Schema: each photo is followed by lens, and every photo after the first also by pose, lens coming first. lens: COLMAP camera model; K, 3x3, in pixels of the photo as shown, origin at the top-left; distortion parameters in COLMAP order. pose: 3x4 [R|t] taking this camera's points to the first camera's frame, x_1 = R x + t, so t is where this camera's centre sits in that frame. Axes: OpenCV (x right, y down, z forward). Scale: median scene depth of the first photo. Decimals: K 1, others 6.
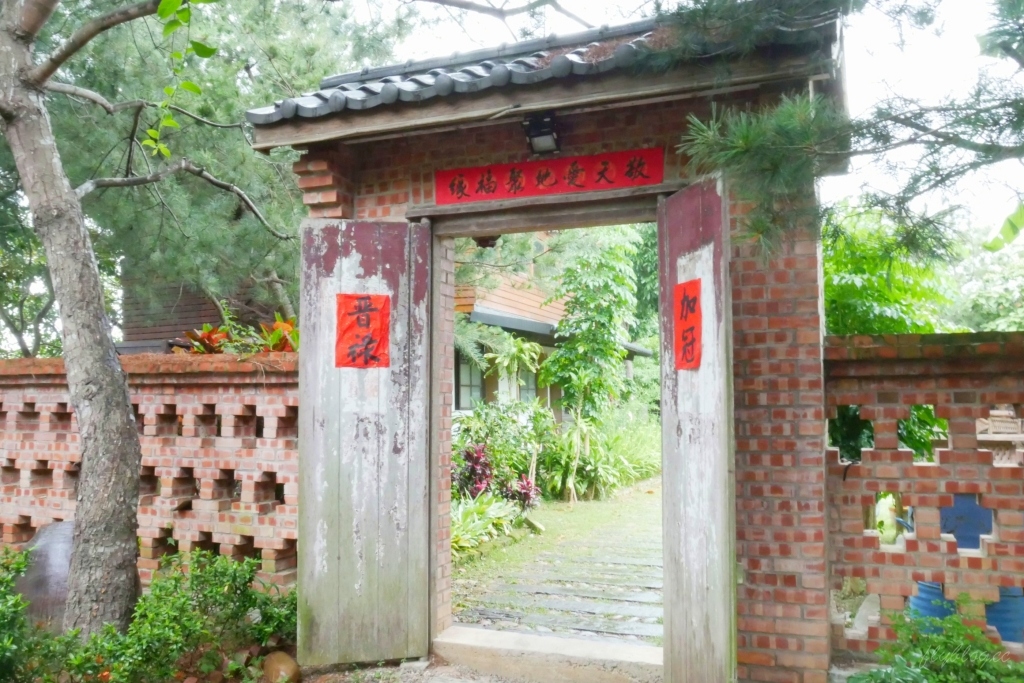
lens RADIAL K [[836.6, 0, 507.6], [0, 836.6, 352.4], [0, 0, 1]] dist [-0.053305, 0.006076]
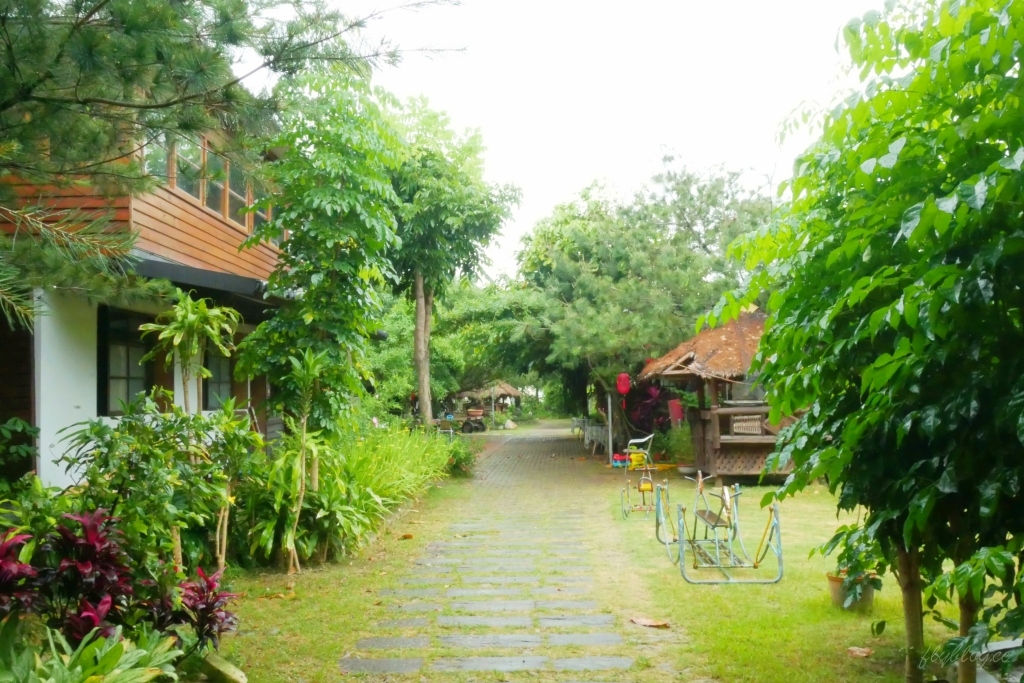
lens RADIAL K [[836.6, 0, 507.6], [0, 836.6, 352.4], [0, 0, 1]] dist [-0.053305, 0.006076]
pose [[0.937797, 0.009609, 0.347051, 0.013307], [-0.012866, 0.999892, 0.007082, 0.014392], [-0.346945, -0.011106, 0.937820, 0.370416]]
